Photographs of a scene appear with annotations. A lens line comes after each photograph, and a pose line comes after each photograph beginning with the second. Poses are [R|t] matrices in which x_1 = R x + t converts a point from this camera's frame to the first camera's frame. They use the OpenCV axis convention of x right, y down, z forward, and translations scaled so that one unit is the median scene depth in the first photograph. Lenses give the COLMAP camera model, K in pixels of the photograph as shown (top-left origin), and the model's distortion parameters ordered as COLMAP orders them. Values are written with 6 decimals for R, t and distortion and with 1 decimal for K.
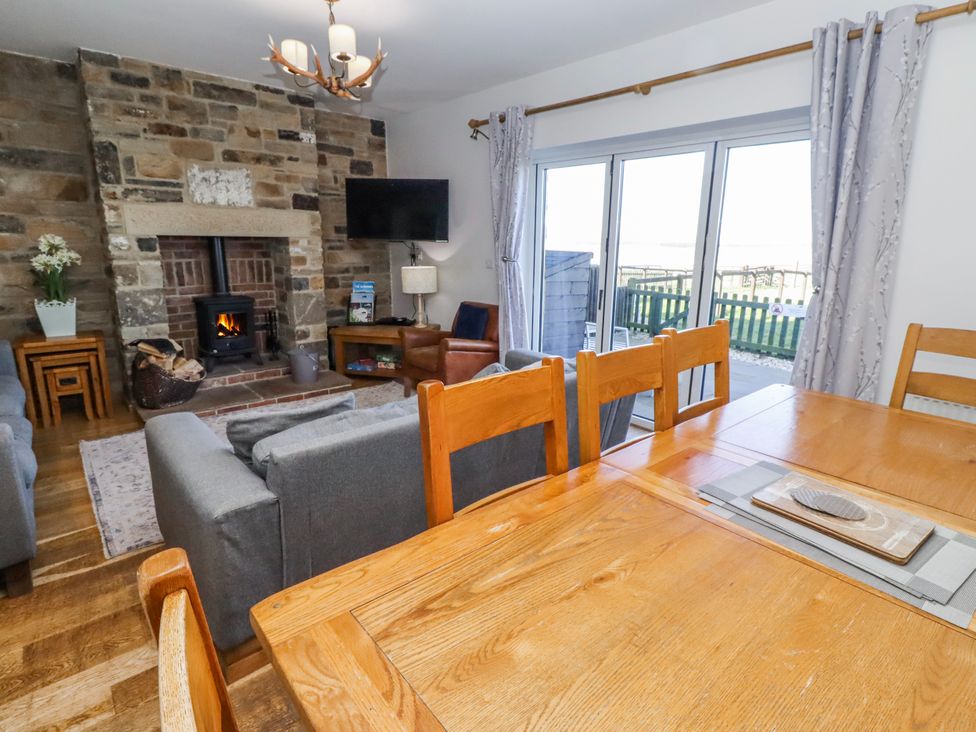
lens RADIAL K [[509.7, 0, 493.4], [0, 509.7, 351.8], [0, 0, 1]] dist [0.002008, 0.001067]
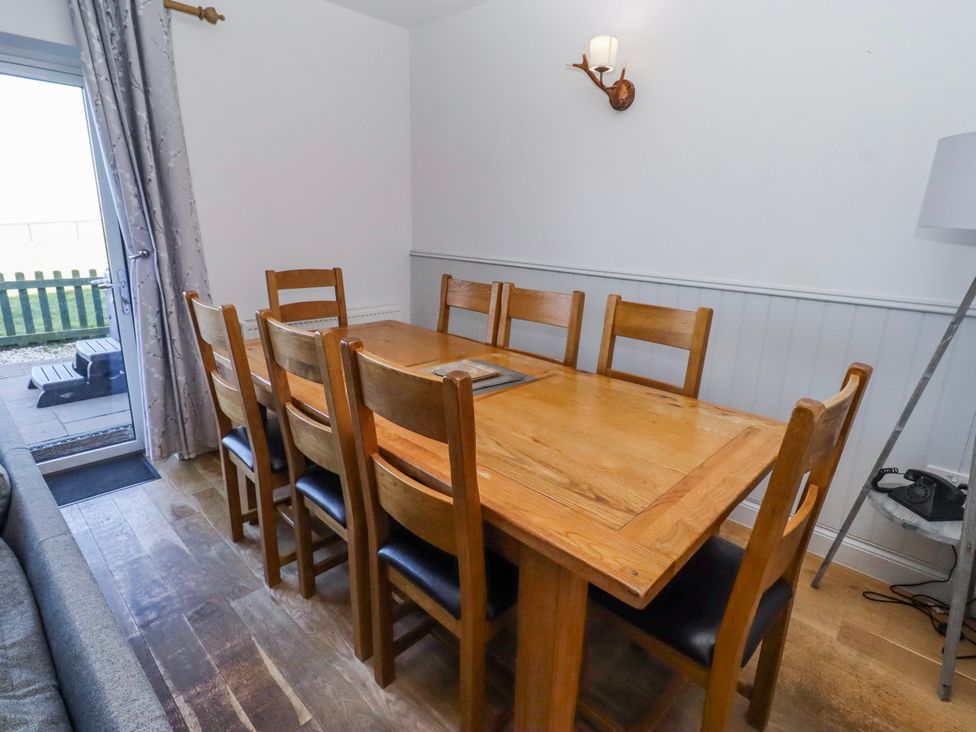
lens RADIAL K [[509.7, 0, 493.4], [0, 509.7, 351.8], [0, 0, 1]] dist [0.002008, 0.001067]
pose [[-0.092505, -0.273078, 0.957534, -0.253939], [0.185008, 0.940198, 0.286007, -0.058565], [-0.978374, 0.203608, -0.036451, 0.242140]]
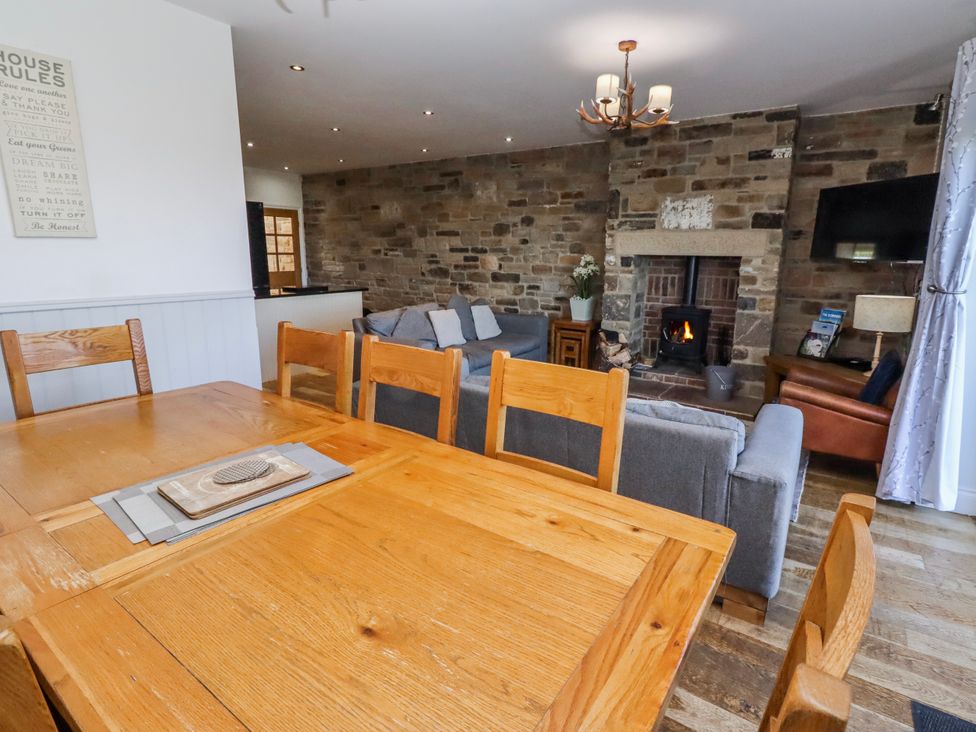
lens RADIAL K [[506.6, 0, 496.0], [0, 506.6, 349.8], [0, 0, 1]] dist [0.003664, -0.000765]
pose [[0.245223, 0.172718, -0.953957, 0.491354], [-0.219252, 0.968388, 0.118970, -0.061756], [0.944349, 0.179983, 0.275340, 0.313566]]
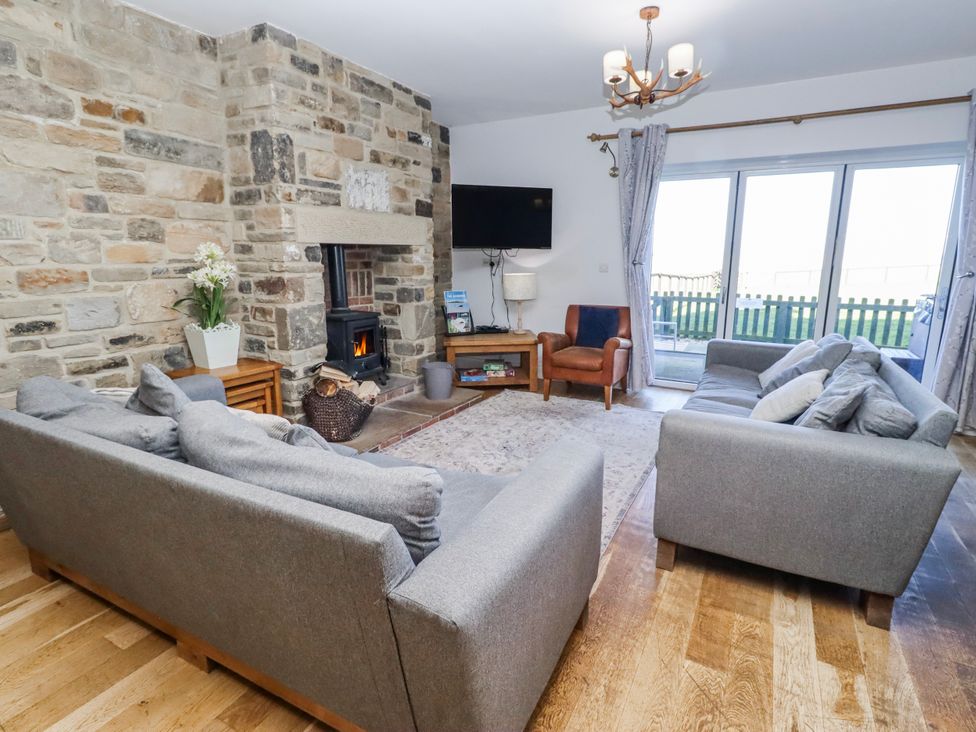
lens RADIAL K [[509.7, 0, 493.4], [0, 509.7, 351.8], [0, 0, 1]] dist [0.002008, 0.001067]
pose [[0.939544, -0.080125, 0.332923, -0.618820], [0.088054, 0.996077, -0.008770, -0.008627], [-0.330914, 0.037555, 0.942913, 0.077724]]
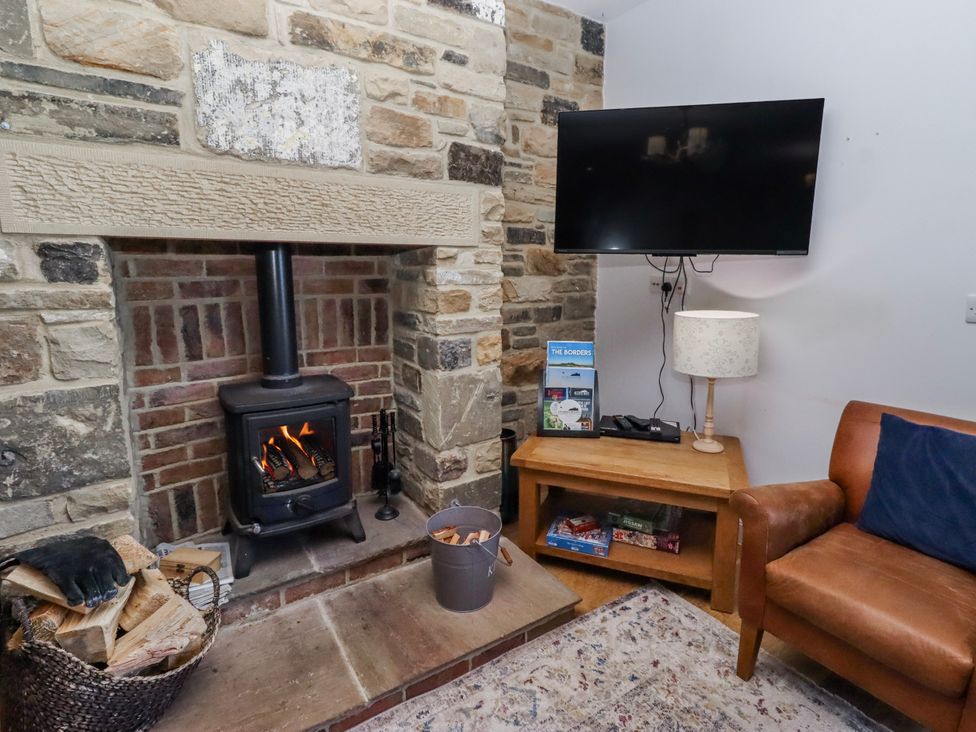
lens RADIAL K [[506.6, 0, 496.0], [0, 506.6, 349.8], [0, 0, 1]] dist [0.003664, -0.000765]
pose [[0.990840, 0.014669, -0.134244, -0.310143], [-0.021438, 0.998563, -0.049118, -0.126236], [0.133330, 0.051546, 0.989730, 0.628116]]
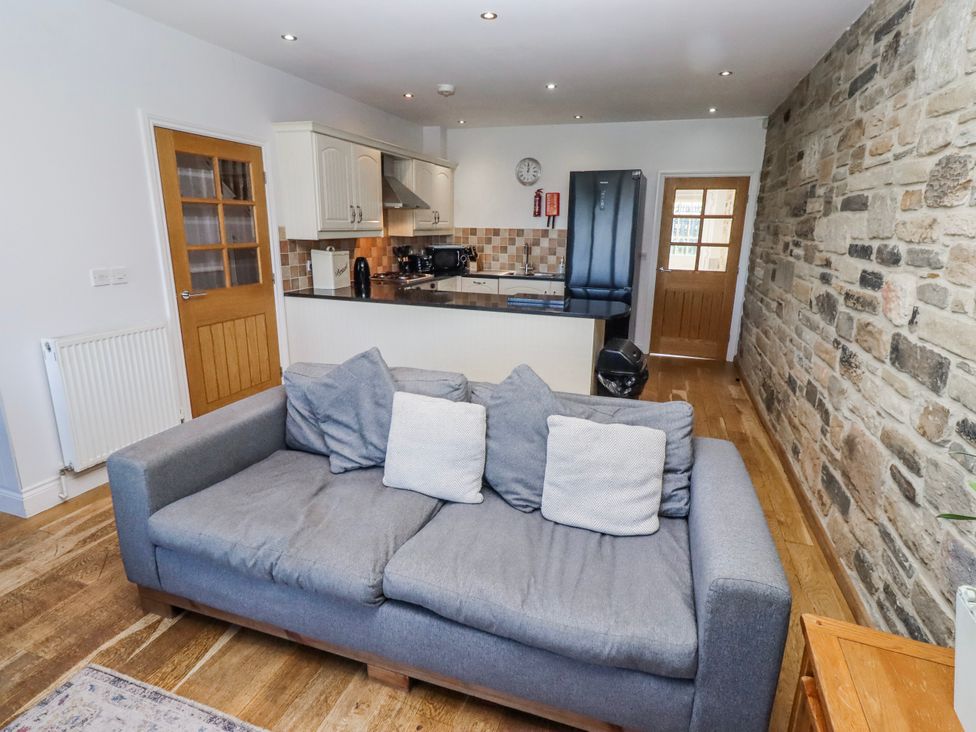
lens RADIAL K [[506.6, 0, 496.0], [0, 506.6, 349.8], [0, 0, 1]] dist [0.003664, -0.000765]
pose [[-0.864259, 0.090088, -0.494914, -0.486533], [-0.142532, 0.899663, 0.412664, -0.226444], [0.482432, 0.427189, -0.764702, 0.865370]]
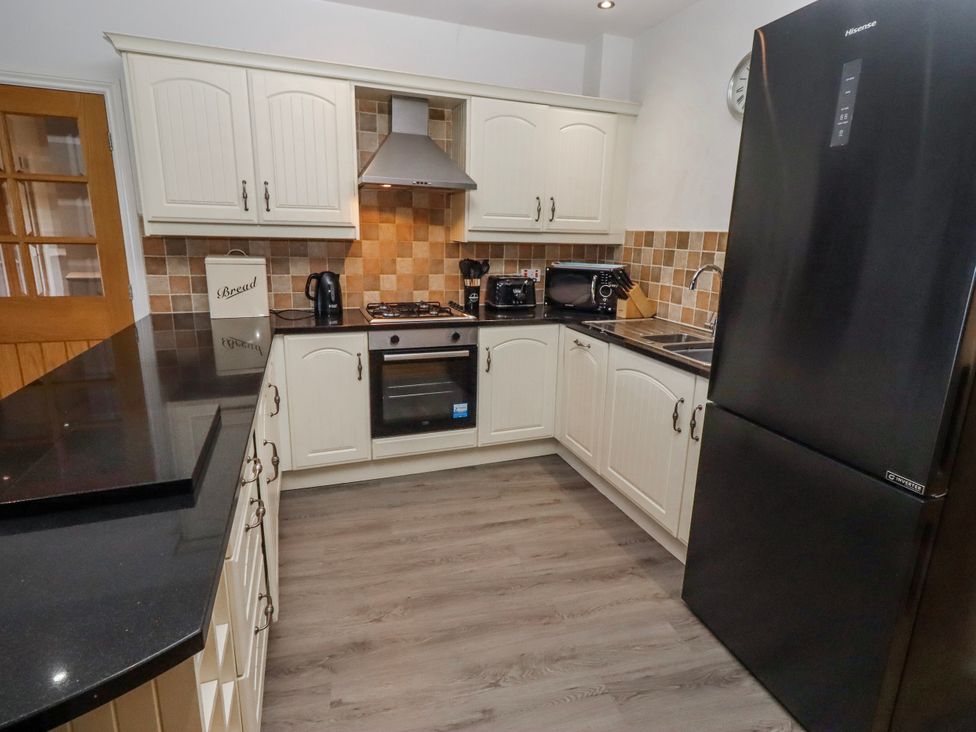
lens RADIAL K [[513.7, 0, 492.2], [0, 513.7, 352.0], [0, 0, 1]] dist [0.002736, 0.000871]
pose [[-0.932987, -0.120601, 0.339104, -1.258362], [0.038904, 0.902873, 0.428143, -0.090266], [-0.357802, 0.412644, -0.837677, 0.304209]]
